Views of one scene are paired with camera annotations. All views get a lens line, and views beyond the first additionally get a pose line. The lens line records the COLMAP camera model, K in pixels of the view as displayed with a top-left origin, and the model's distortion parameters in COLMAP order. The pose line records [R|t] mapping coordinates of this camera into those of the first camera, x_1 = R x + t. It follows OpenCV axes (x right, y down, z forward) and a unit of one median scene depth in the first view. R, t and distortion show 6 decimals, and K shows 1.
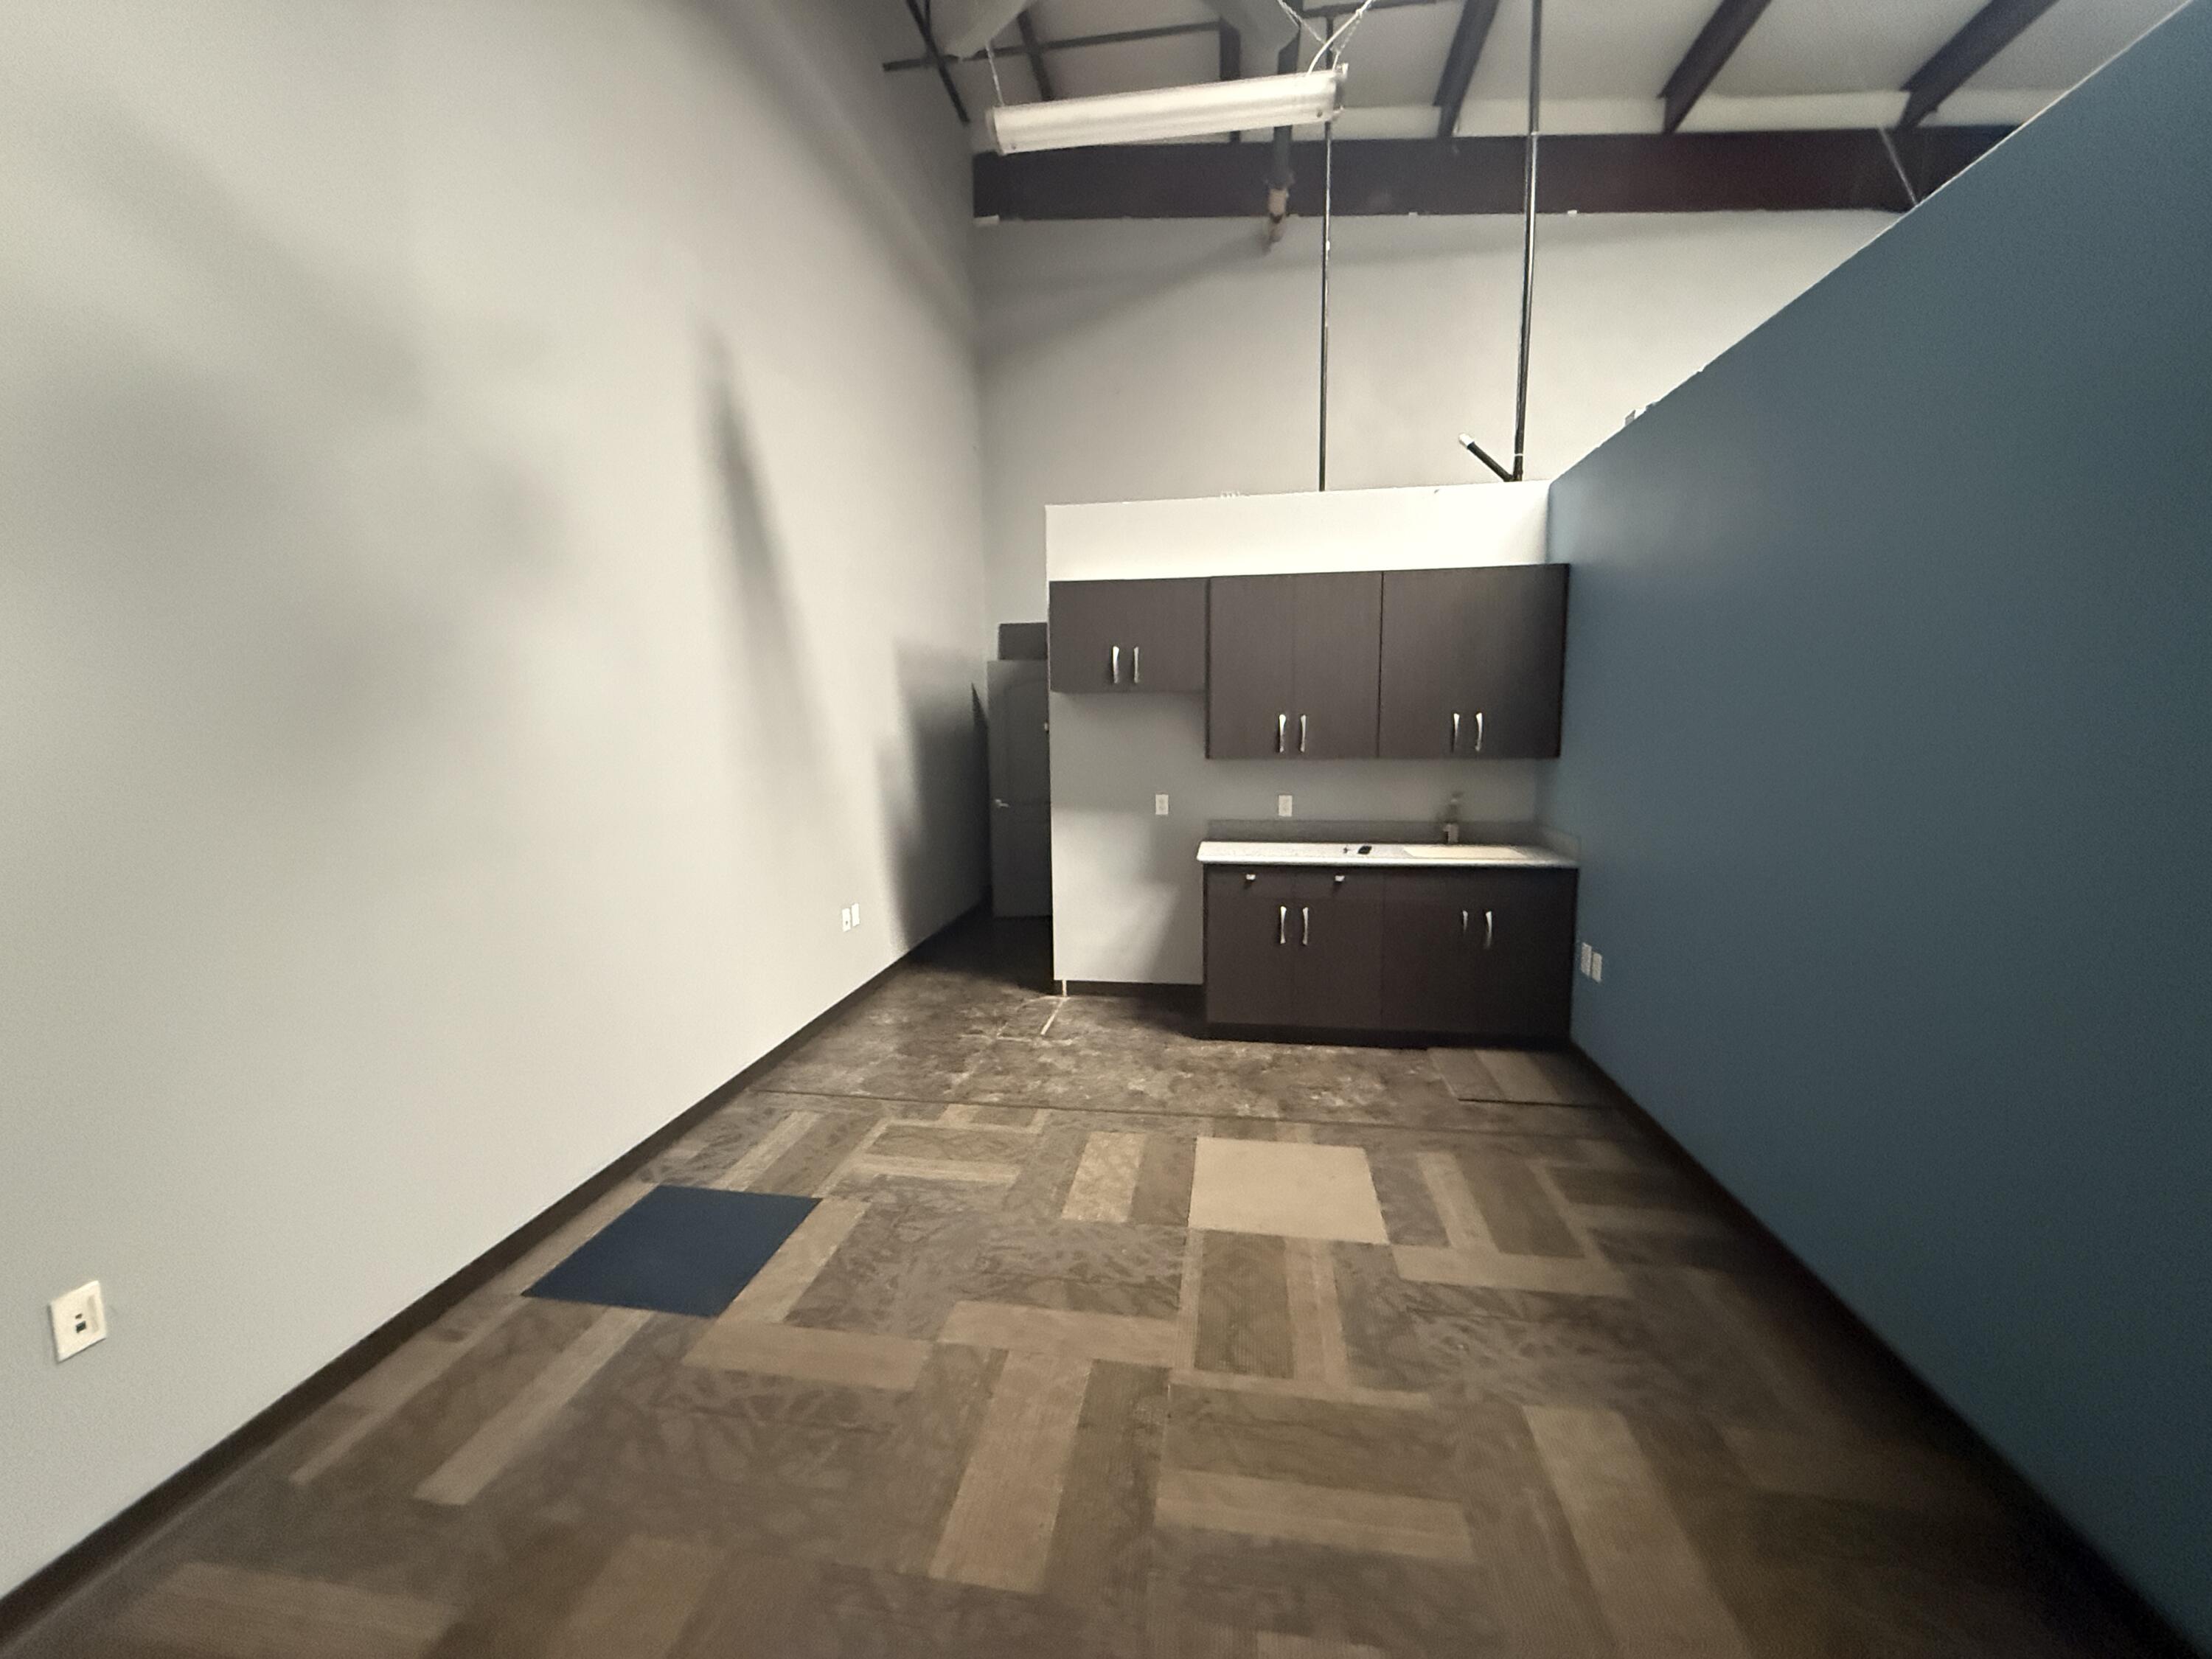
lens RADIAL K [[883.8, 0, 1106.0], [0, 883.8, 829.5], [0, 0, 1]] dist [0.005238, -0.000076]
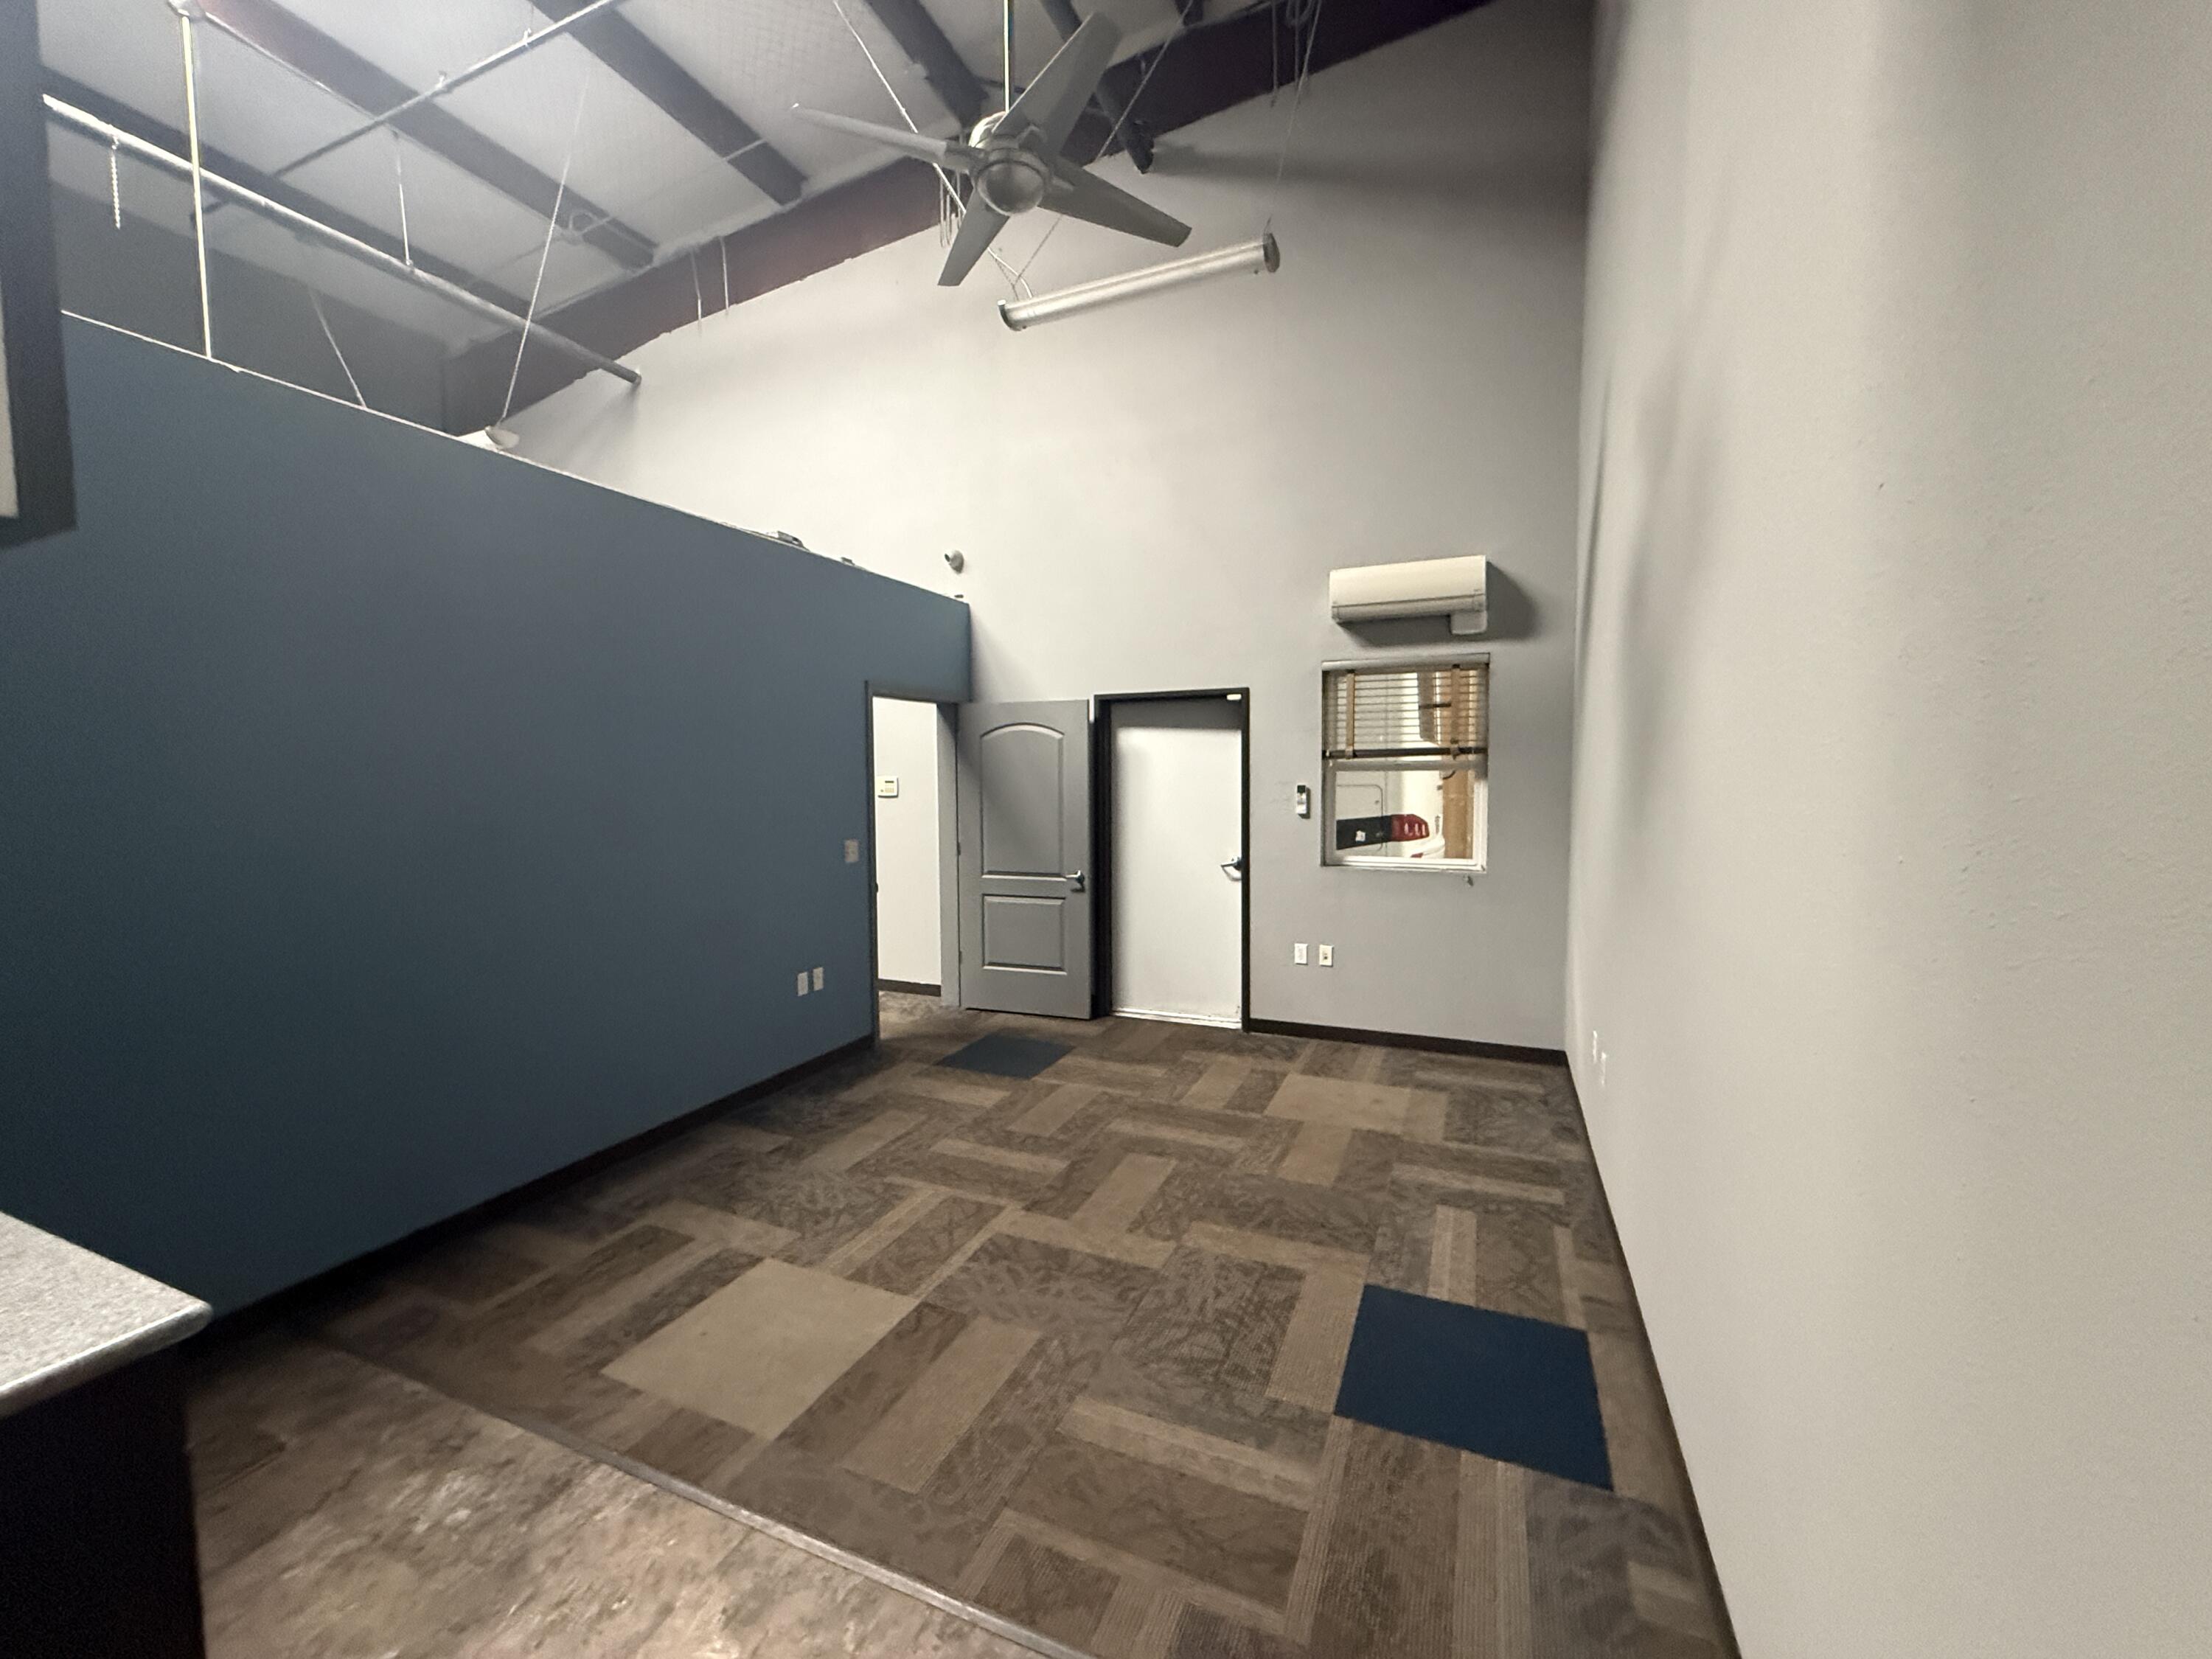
lens RADIAL K [[883.8, 0, 1106.0], [0, 883.8, 829.5], [0, 0, 1]] dist [0.005238, -0.000076]
pose [[-0.967807, 0.001059, 0.251692, -0.362768], [0.049047, 0.981614, 0.184465, -0.233077], [-0.246869, 0.190872, -0.950065, 1.862560]]
